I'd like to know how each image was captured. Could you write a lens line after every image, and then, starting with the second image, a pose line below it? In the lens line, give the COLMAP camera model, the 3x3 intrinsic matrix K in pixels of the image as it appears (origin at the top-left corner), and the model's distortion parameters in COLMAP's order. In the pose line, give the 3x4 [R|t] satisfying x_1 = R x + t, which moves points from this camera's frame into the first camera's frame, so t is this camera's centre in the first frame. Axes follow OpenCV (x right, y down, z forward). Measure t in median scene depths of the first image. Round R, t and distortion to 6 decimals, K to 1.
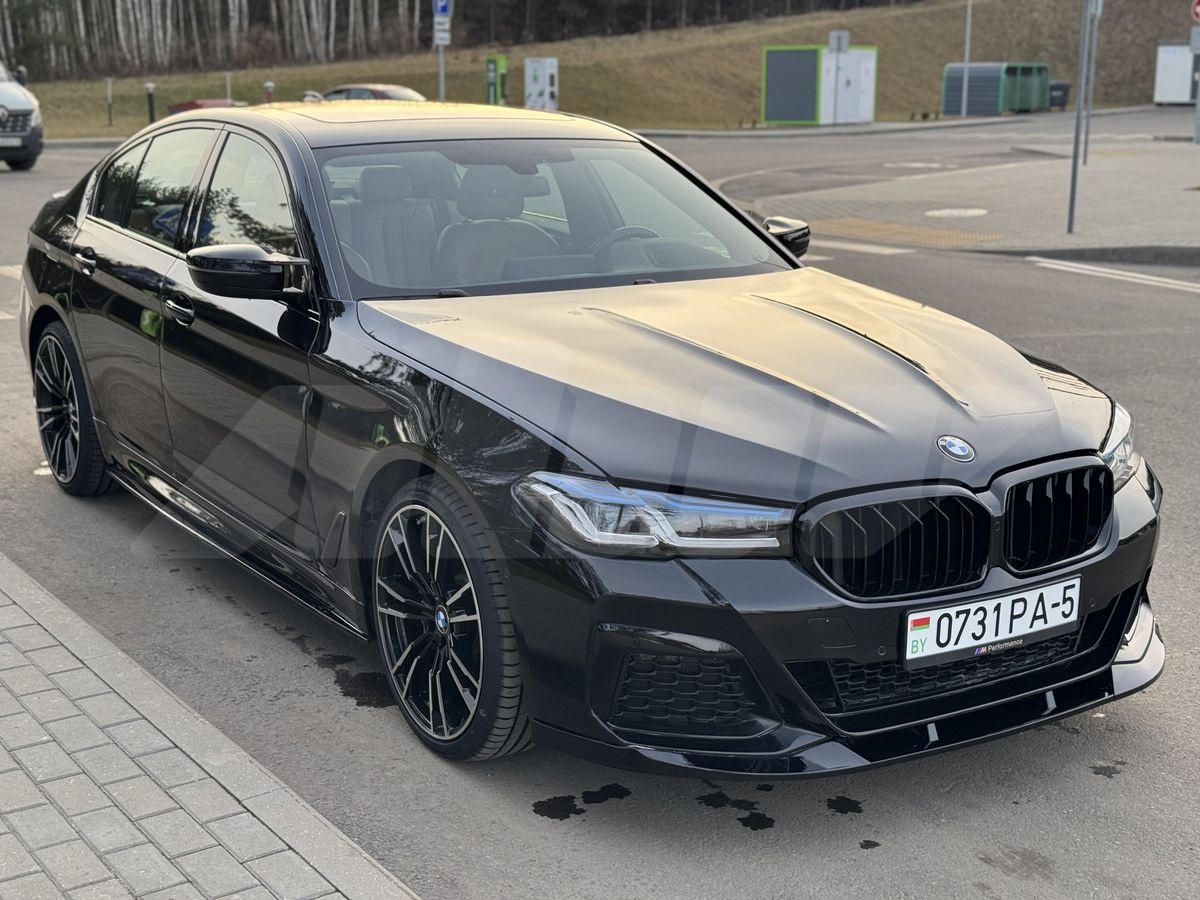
lens RADIAL K [[1682.5, 0, 597.5], [0, 1682.5, 450.9], [0, 0, 1]] dist [0.122109, 0.000000]
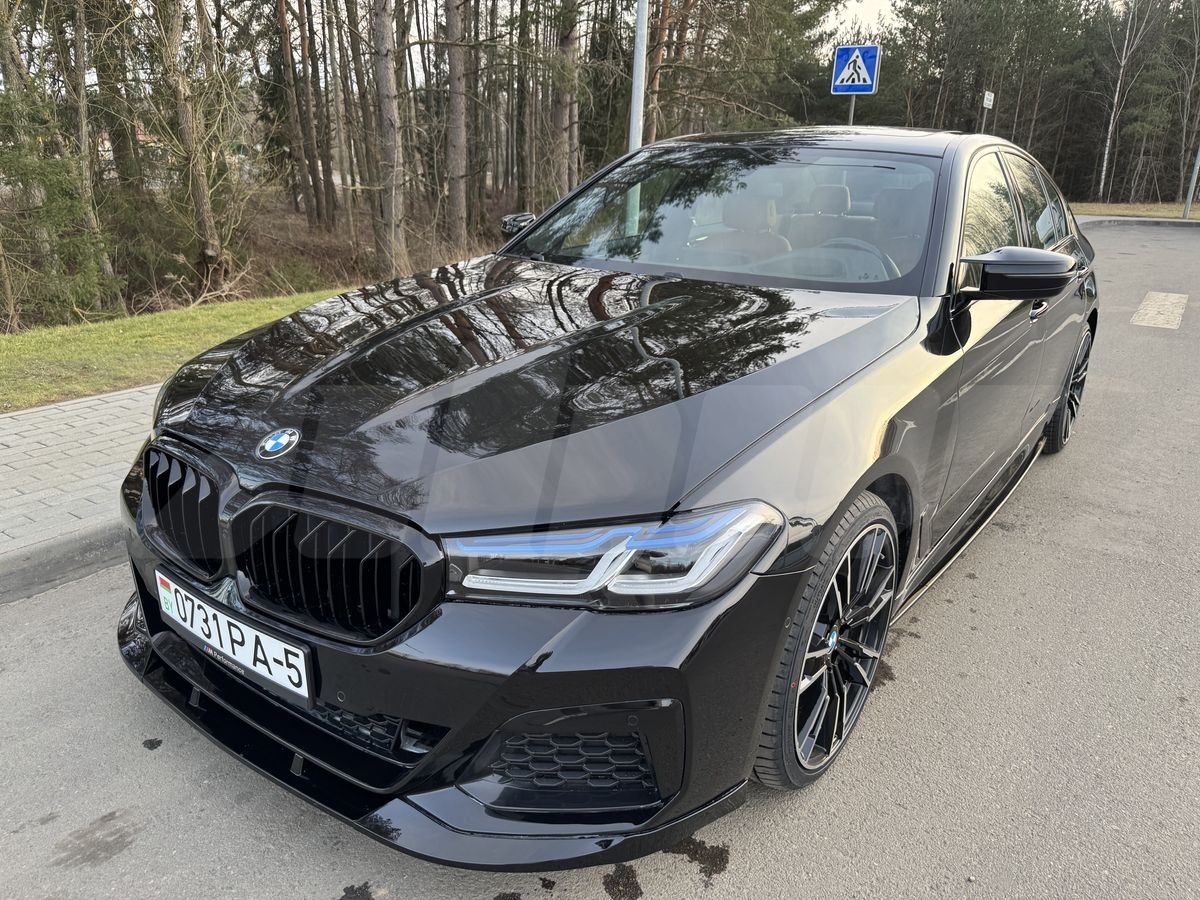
lens RADIAL K [[853.7, 0, 604.5], [0, 853.7, 456.7], [0, 0, 1]] dist [0.012979, -0.019383]
pose [[0.350417, 0.304905, -0.885574, 0.684672], [-0.225448, 0.945184, 0.236220, -0.143080], [0.909055, 0.116875, 0.399949, 0.993364]]
